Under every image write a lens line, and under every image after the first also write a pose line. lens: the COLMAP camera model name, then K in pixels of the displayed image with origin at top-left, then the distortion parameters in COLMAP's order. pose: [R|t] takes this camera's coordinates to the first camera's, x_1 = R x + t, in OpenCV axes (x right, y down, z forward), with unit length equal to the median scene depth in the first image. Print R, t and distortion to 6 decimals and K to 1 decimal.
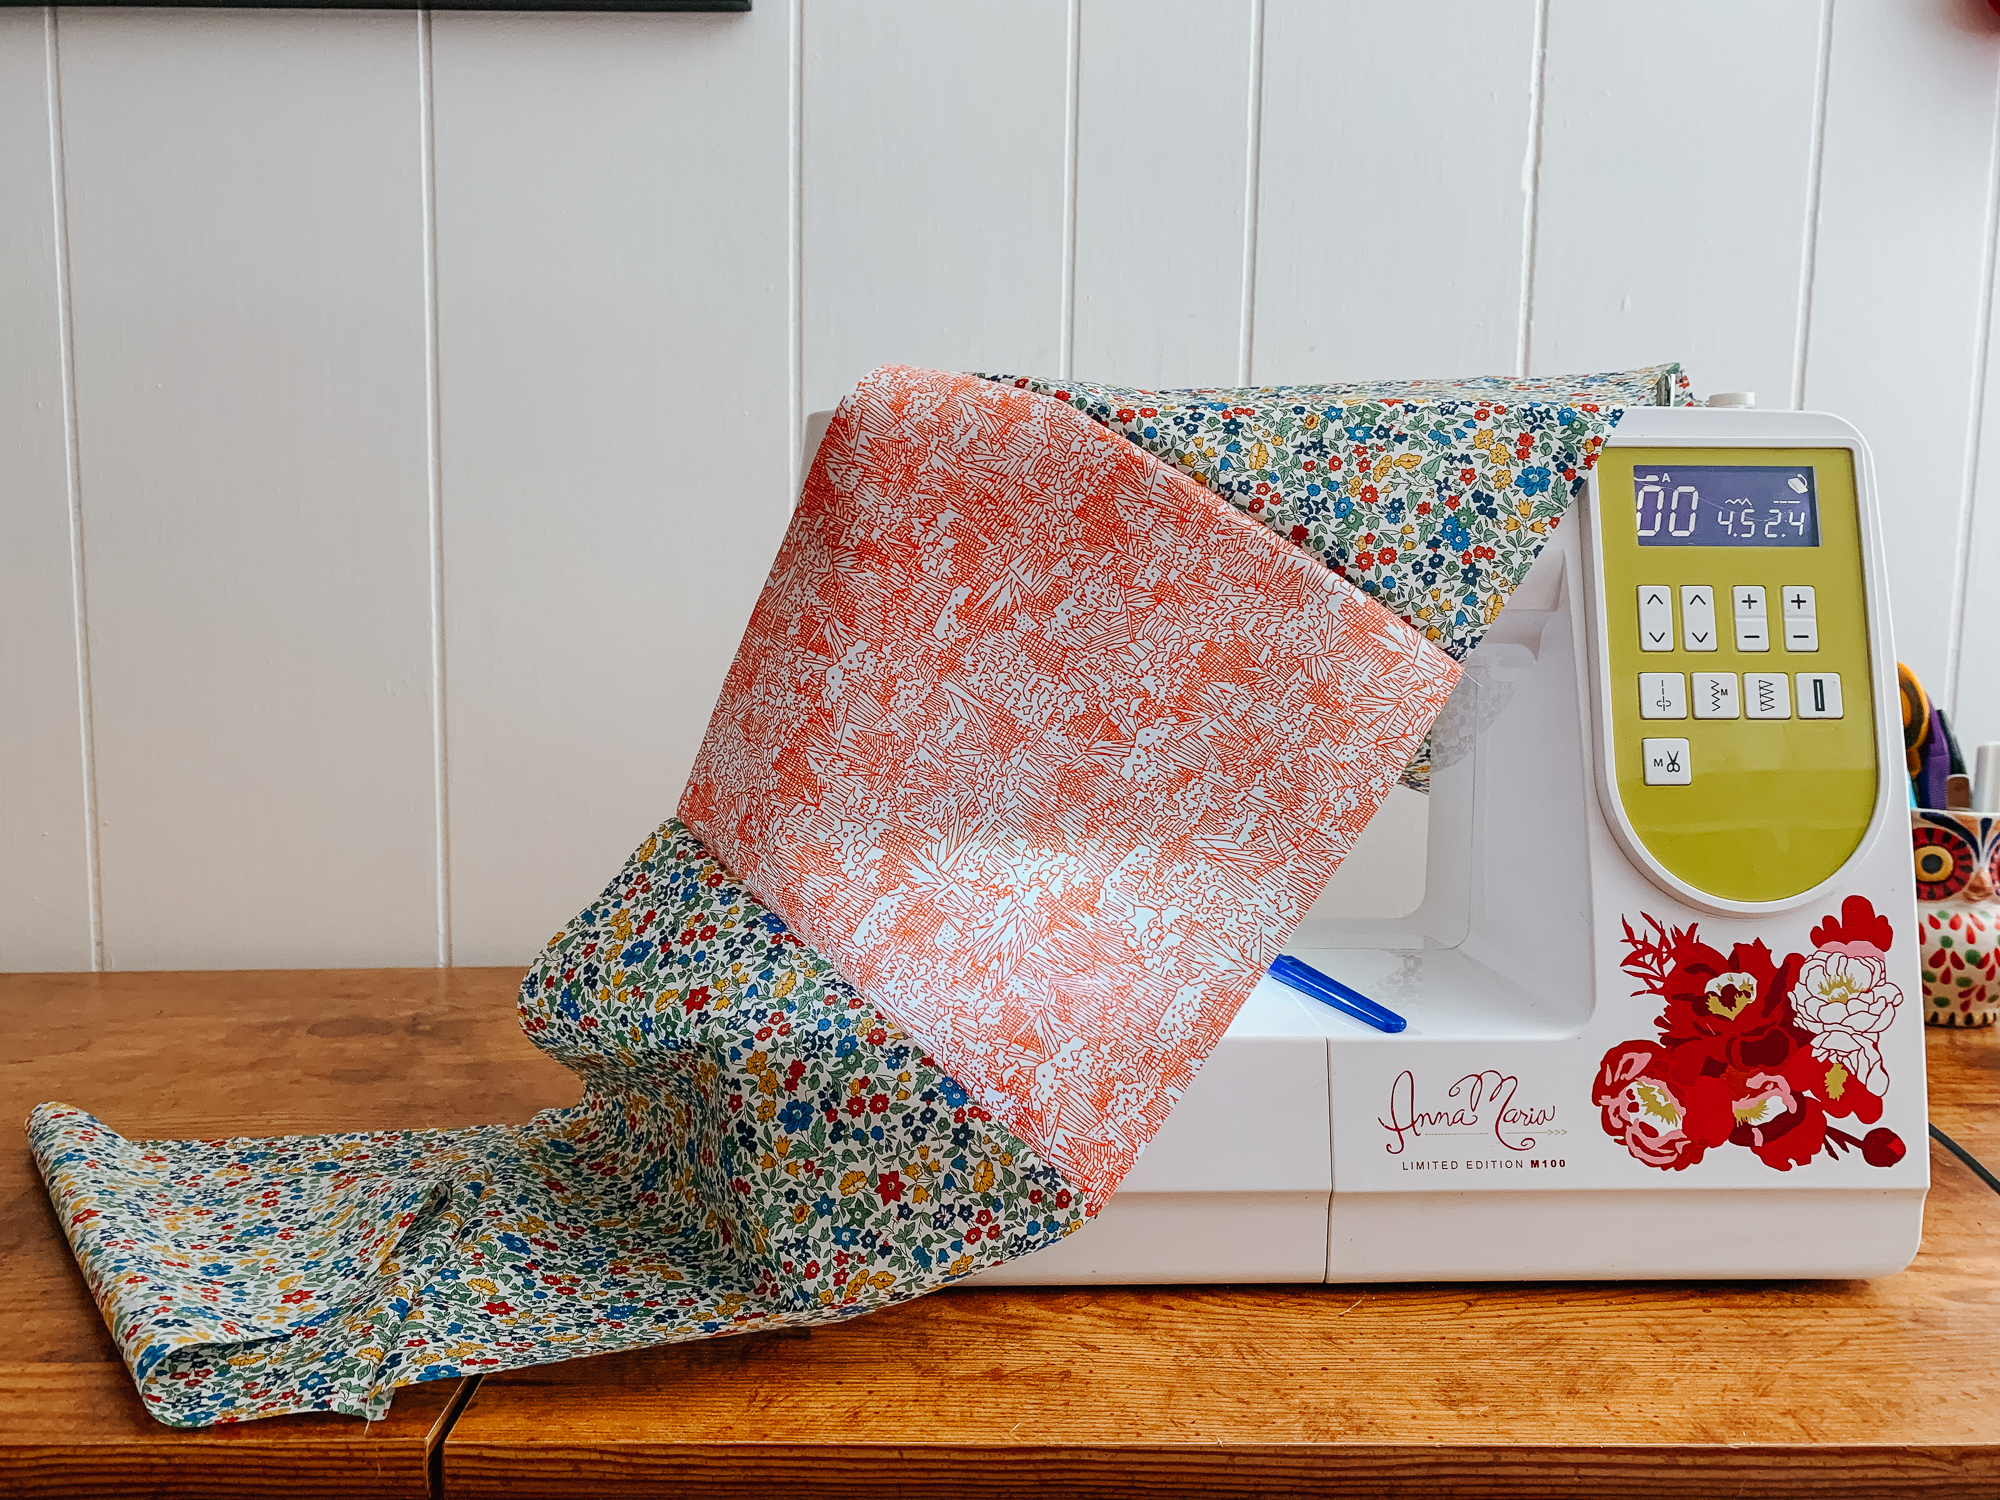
lens RADIAL K [[1552.9, 0, 1000.0], [0, 1552.9, 750.0], [0, 0, 1]] dist [-0.009267, 0.020719]
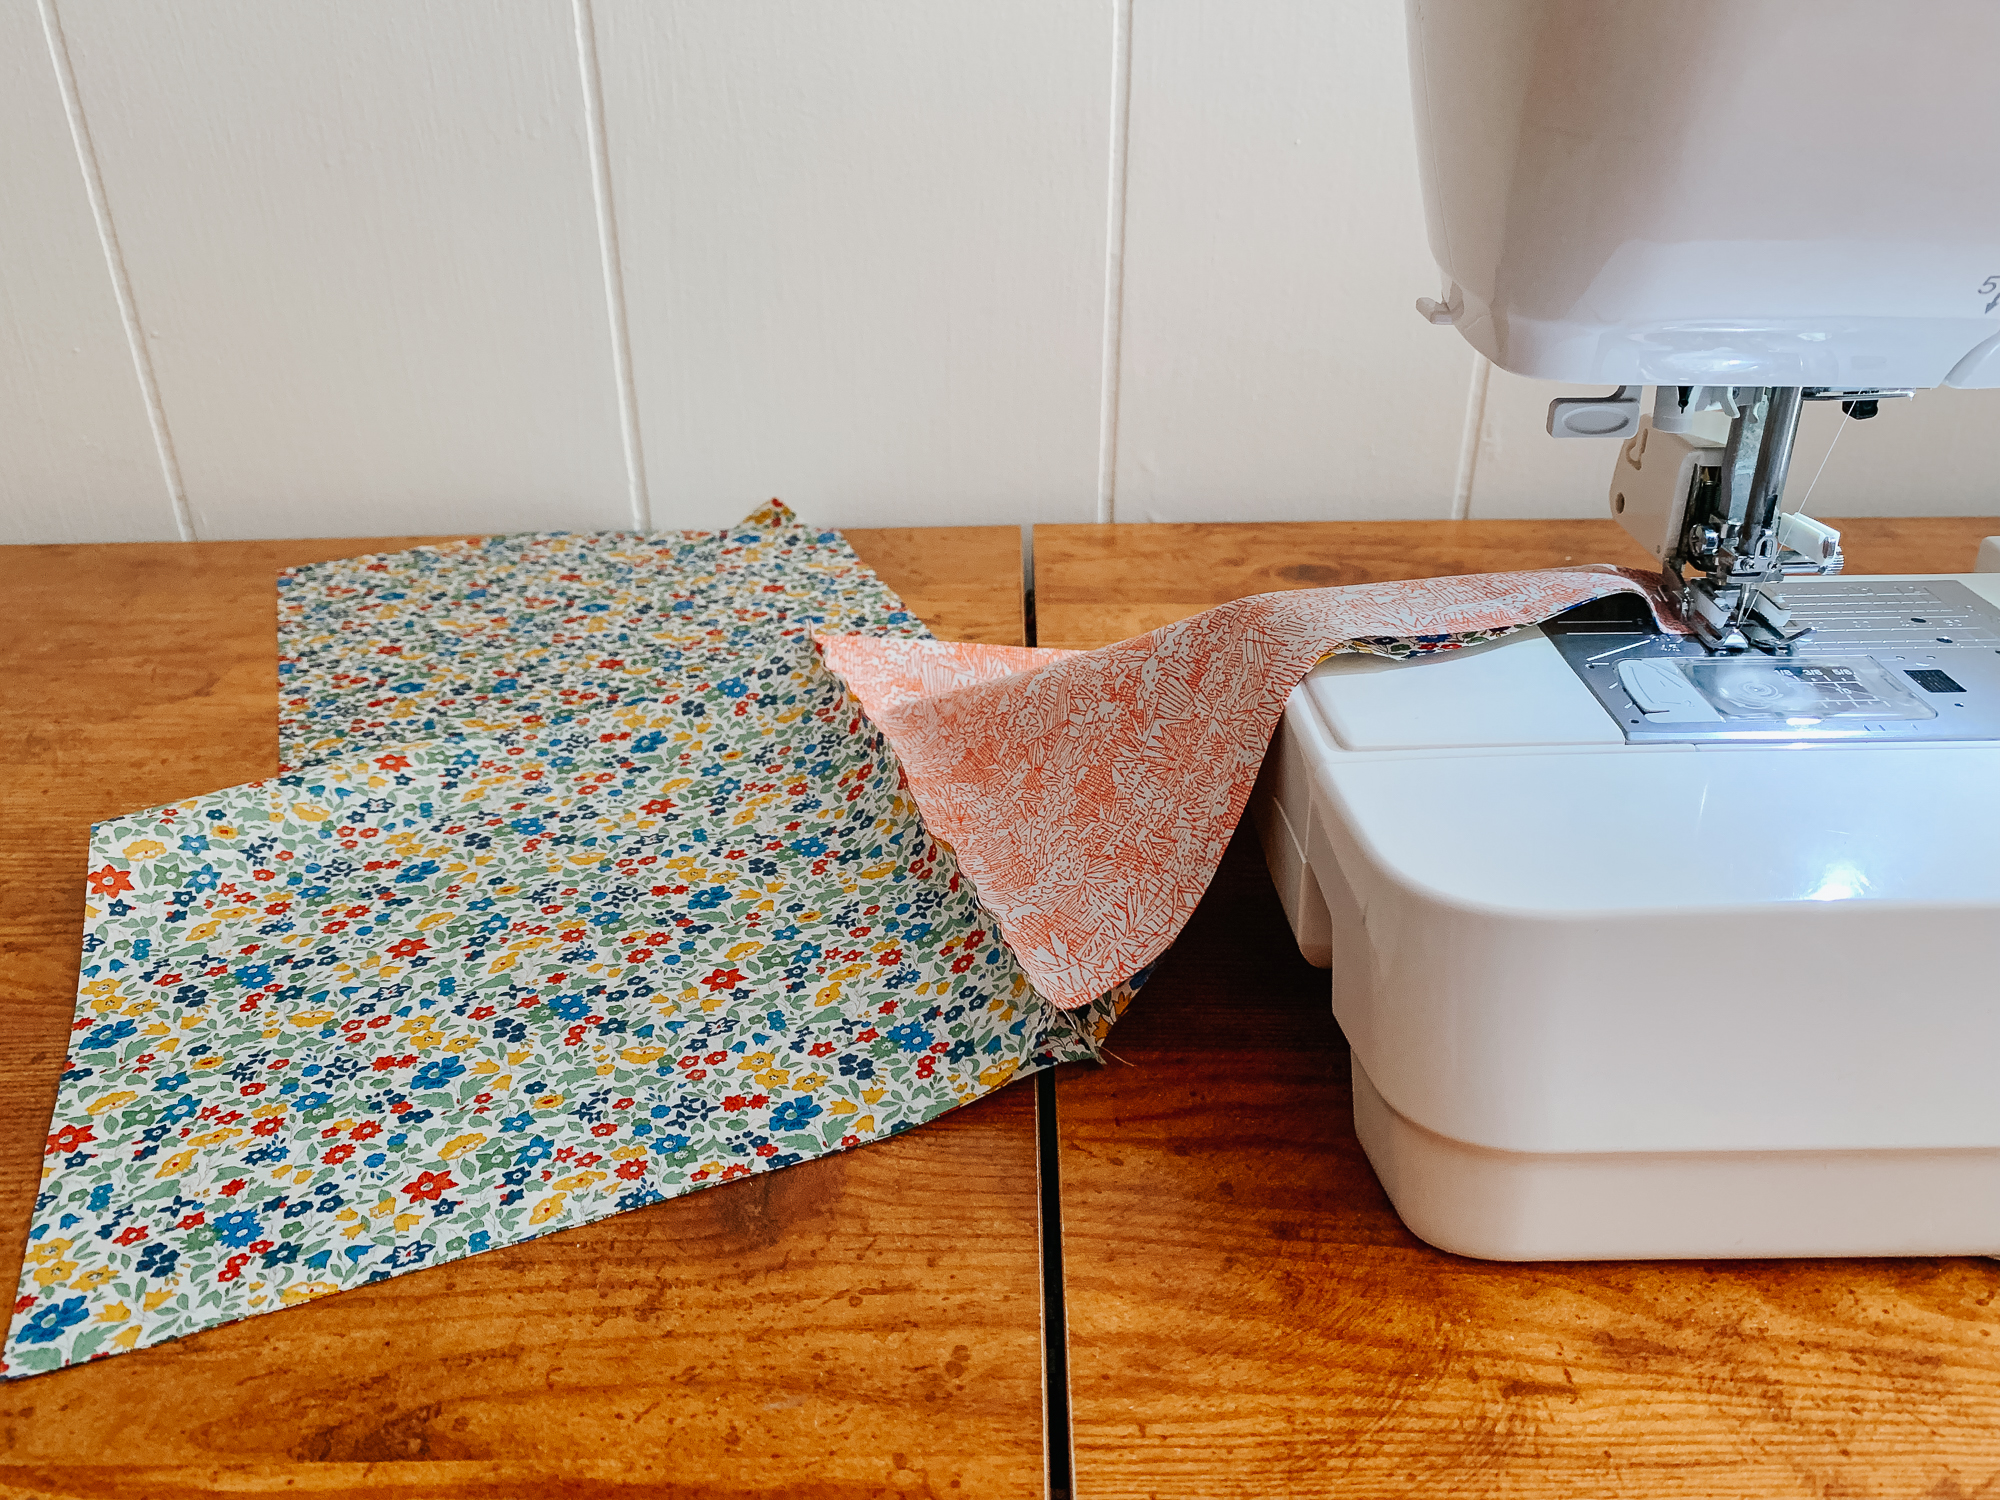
lens RADIAL K [[1534.5, 0, 1000.0], [0, 1534.5, 750.0], [0, 0, 1]] dist [0.045756, -0.048011]
pose [[0.999567, -0.003814, -0.029169, -0.303316], [0.014403, 0.928040, 0.372202, -0.066730], [0.025651, -0.372461, 0.927693, 0.500691]]
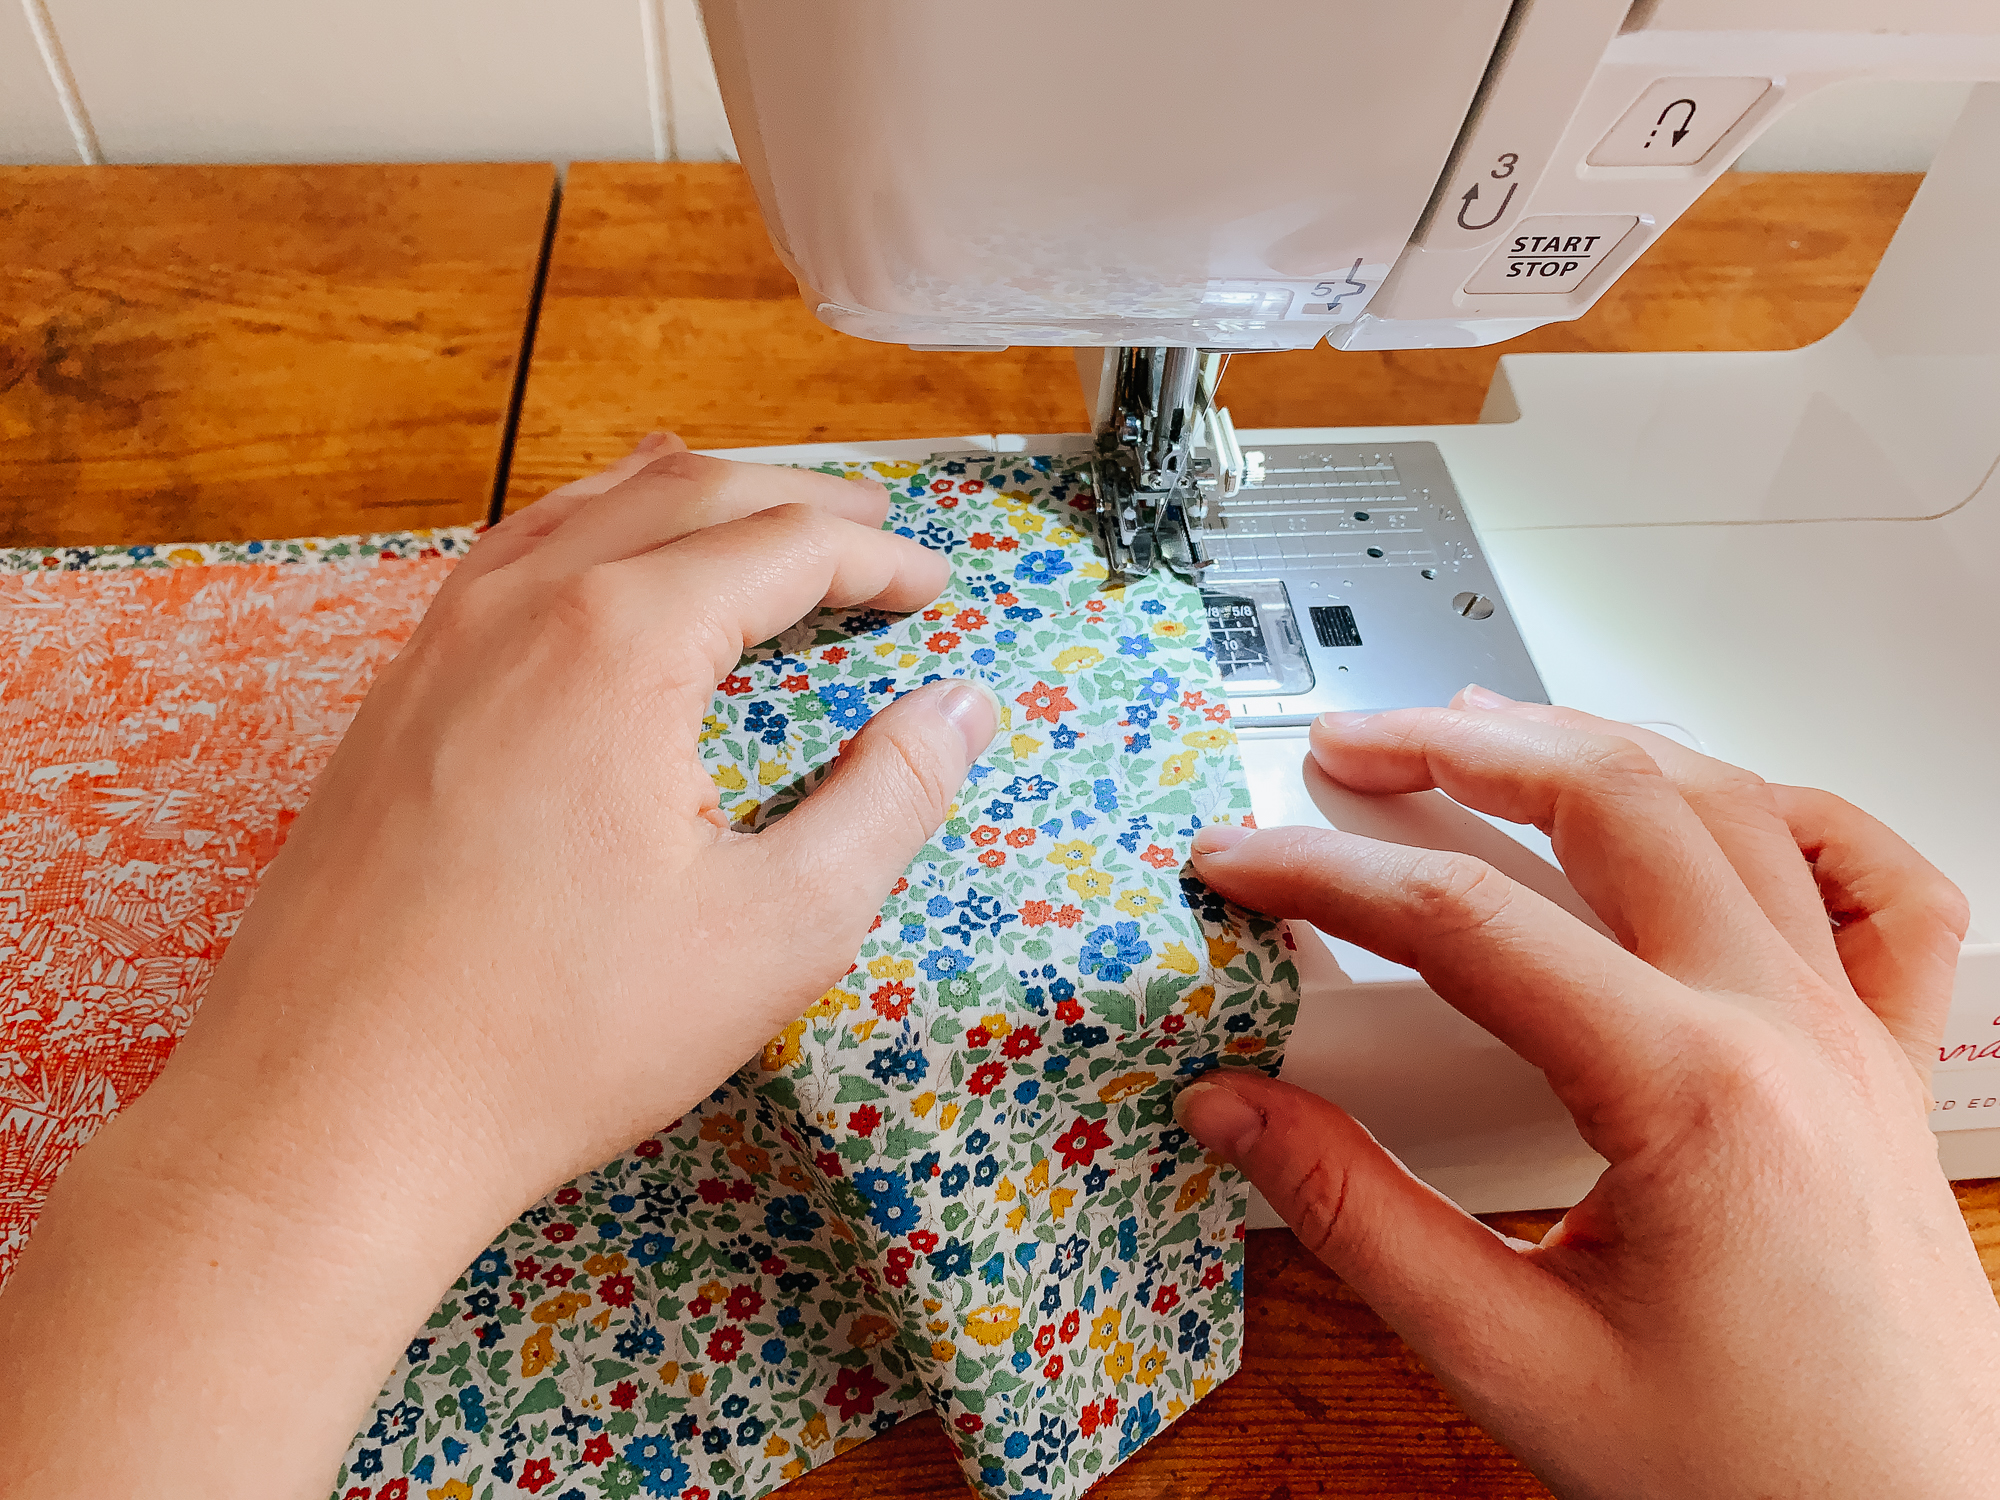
lens RADIAL K [[1527.9, 0, 1000.0], [0, 1527.9, 750.0], [0, 0, 1]] dist [0.171124, -0.368199]
pose [[0.996673, -0.016824, 0.079753, -0.099984], [-0.040998, 0.742199, 0.668924, -0.198076], [-0.070446, -0.669968, 0.739040, 0.674823]]
